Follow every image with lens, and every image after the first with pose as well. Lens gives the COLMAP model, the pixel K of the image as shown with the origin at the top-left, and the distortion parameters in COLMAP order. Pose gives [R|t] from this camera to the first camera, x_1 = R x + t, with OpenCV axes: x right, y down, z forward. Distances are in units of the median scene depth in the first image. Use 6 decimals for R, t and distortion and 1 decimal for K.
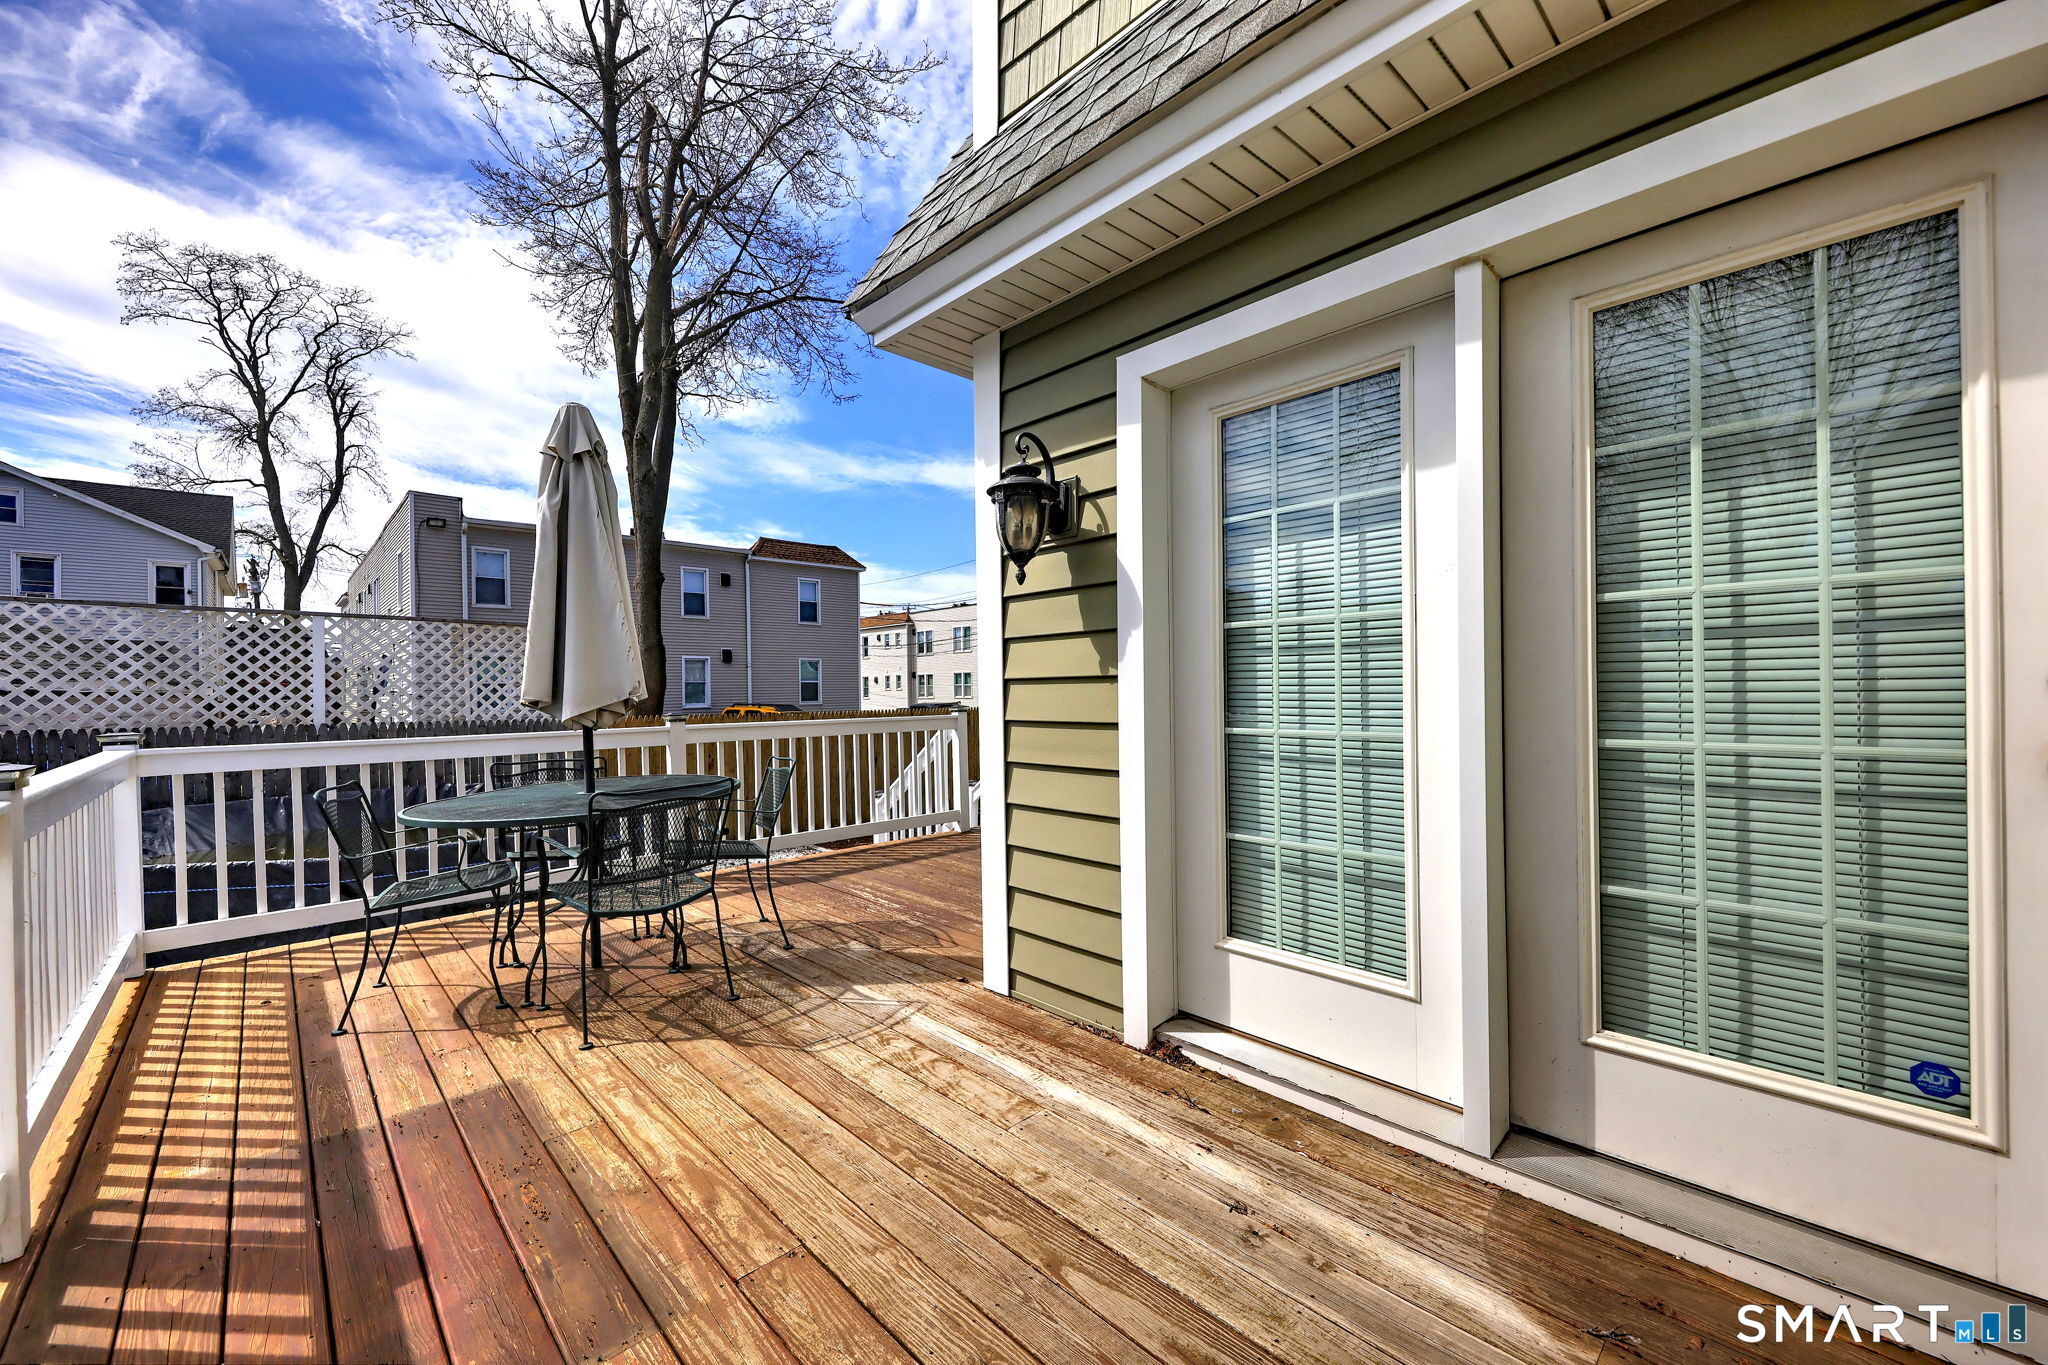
lens RADIAL K [[852.6, 0, 1011.4], [0, 852.6, 689.8], [0, 0, 1]] dist [0.002207, -0.000036]
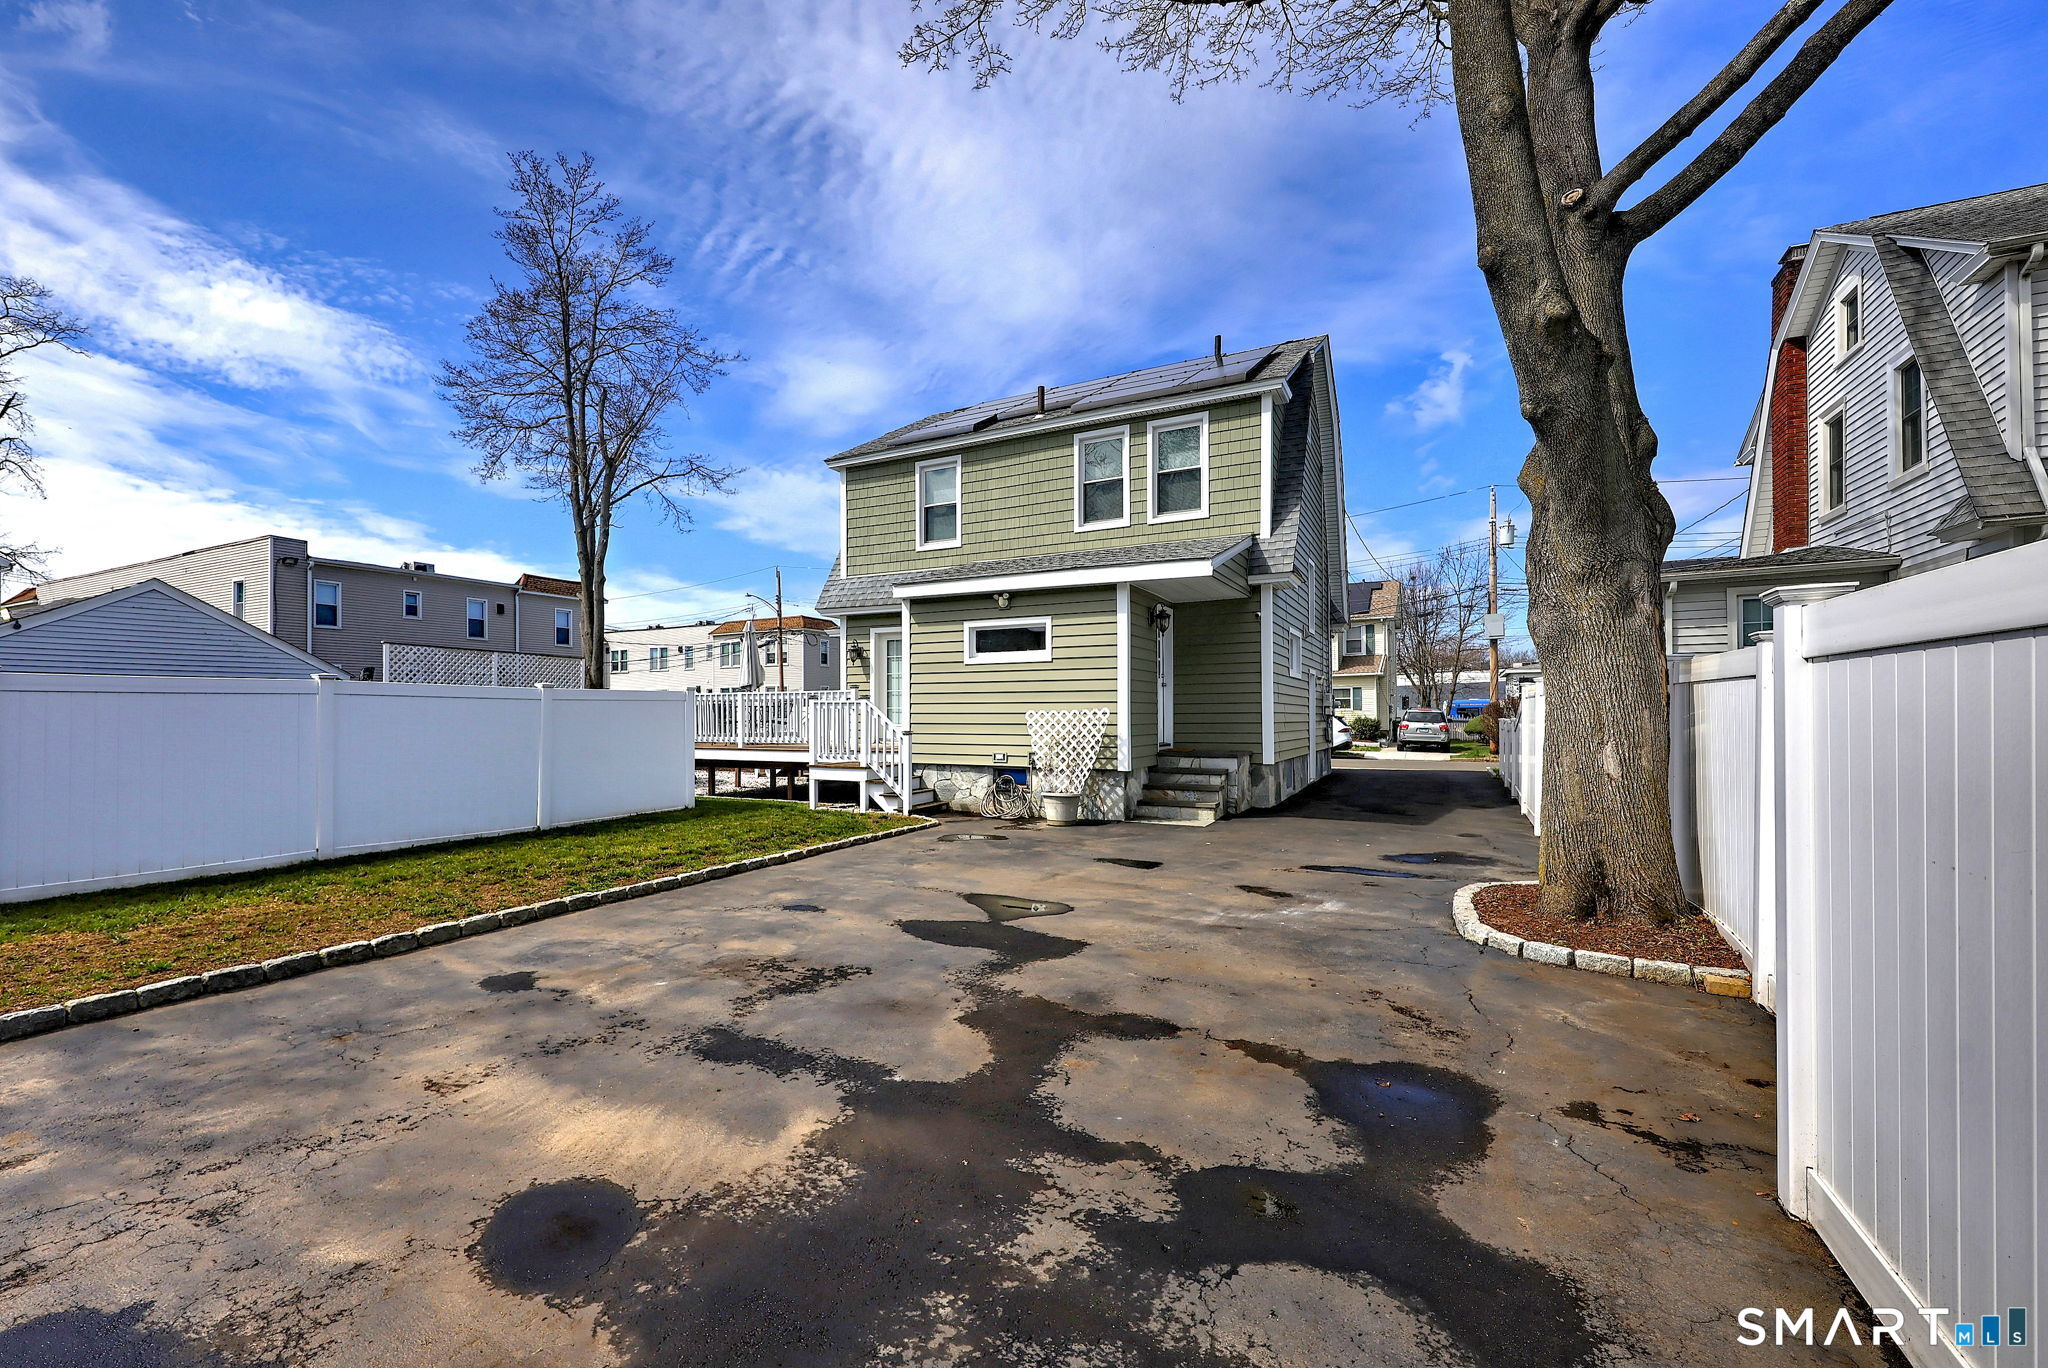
lens RADIAL K [[828.4, 0, 964.2], [0, 828.4, 696.6], [0, 0, 1]] dist [-0.014632, -0.000155]
pose [[0.948203, 0.016622, 0.317230, -1.042080], [-0.010680, 0.999734, -0.020461, 0.193001], [-0.317485, 0.016014, 0.948128, -4.515110]]
